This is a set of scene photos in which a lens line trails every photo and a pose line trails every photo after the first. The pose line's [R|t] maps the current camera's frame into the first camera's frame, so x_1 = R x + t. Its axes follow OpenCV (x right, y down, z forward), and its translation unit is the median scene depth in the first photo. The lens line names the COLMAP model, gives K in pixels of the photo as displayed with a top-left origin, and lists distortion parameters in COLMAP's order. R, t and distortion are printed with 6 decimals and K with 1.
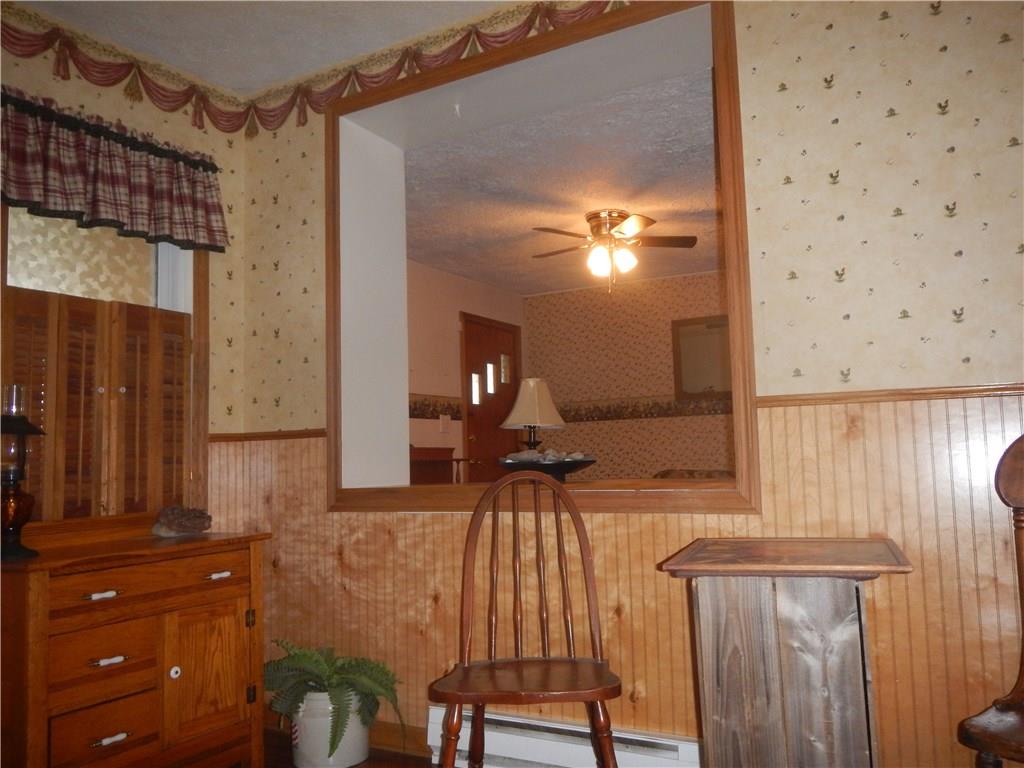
lens RADIAL K [[845.4, 0, 509.7], [0, 845.4, 371.2], [0, 0, 1]] dist [0.006711, 0.001993]
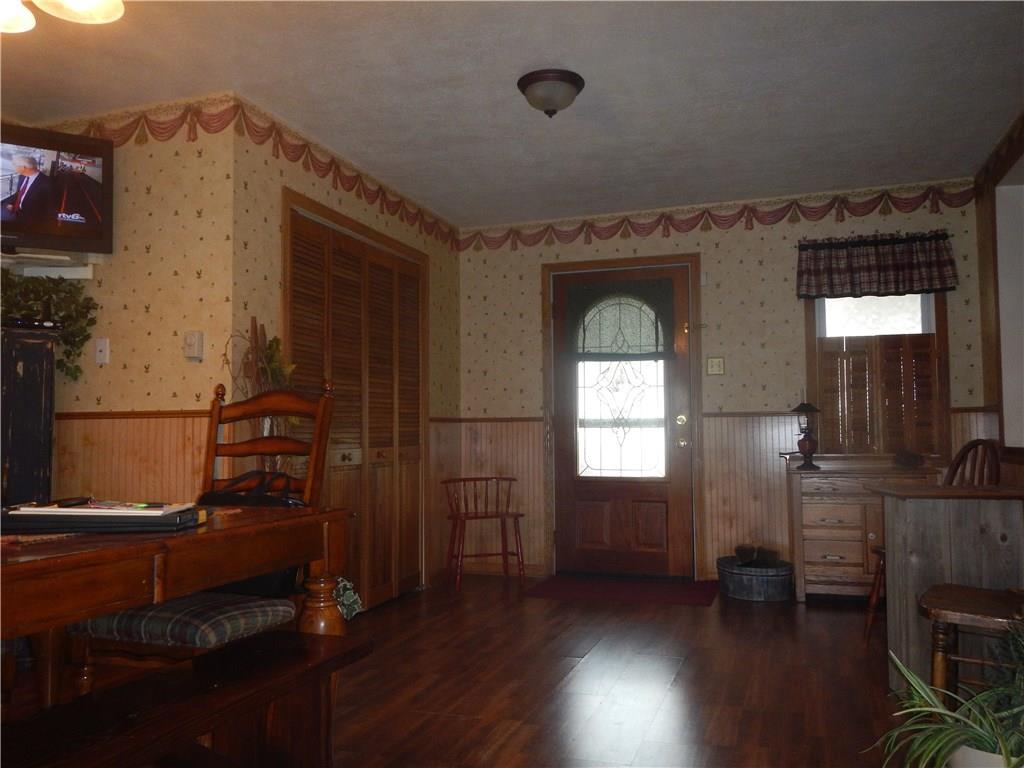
lens RADIAL K [[845.4, 0, 511.0], [0, 845.4, 384.5], [0, 0, 1]] dist [0.006711, 0.001993]
pose [[0.209999, -0.021792, -0.977459, 1.125093], [0.097009, 0.995283, -0.001348, -0.051590], [0.972877, -0.094540, 0.211122, -0.143149]]
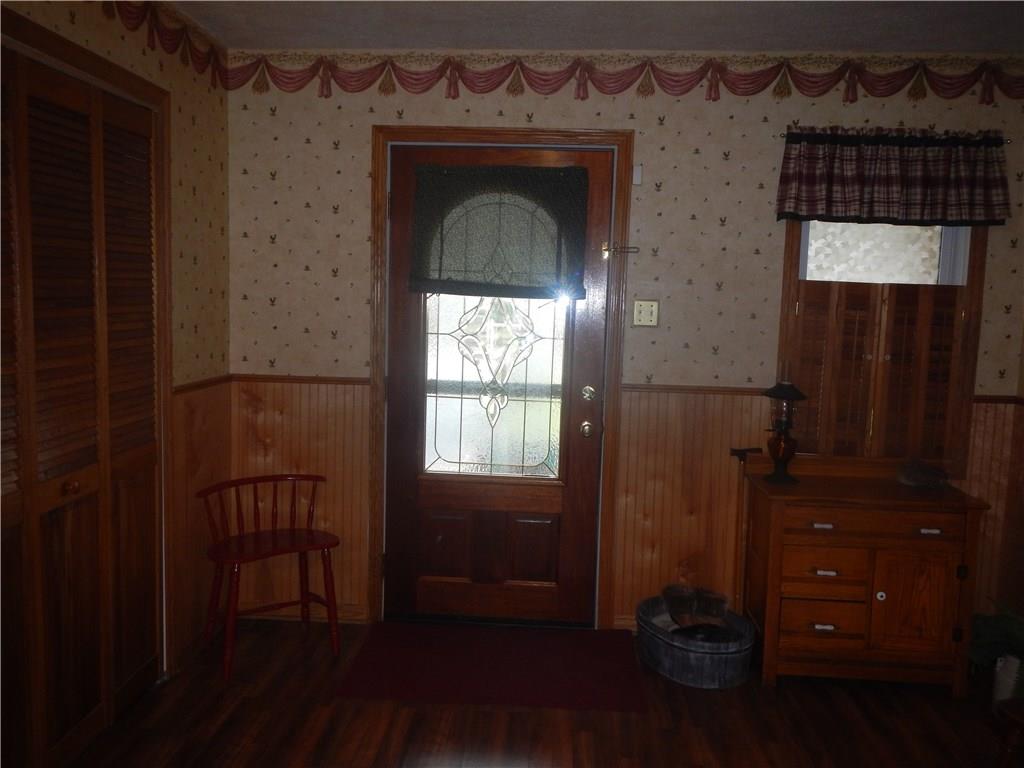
lens RADIAL K [[845.4, 0, 519.3], [0, 845.4, 369.8], [0, 0, 1]] dist [0.006711, 0.001993]
pose [[0.468385, 0.135901, -0.873010, 0.358867], [0.042095, 0.983545, 0.175692, -0.195762], [0.882521, -0.119041, 0.454957, -0.023440]]
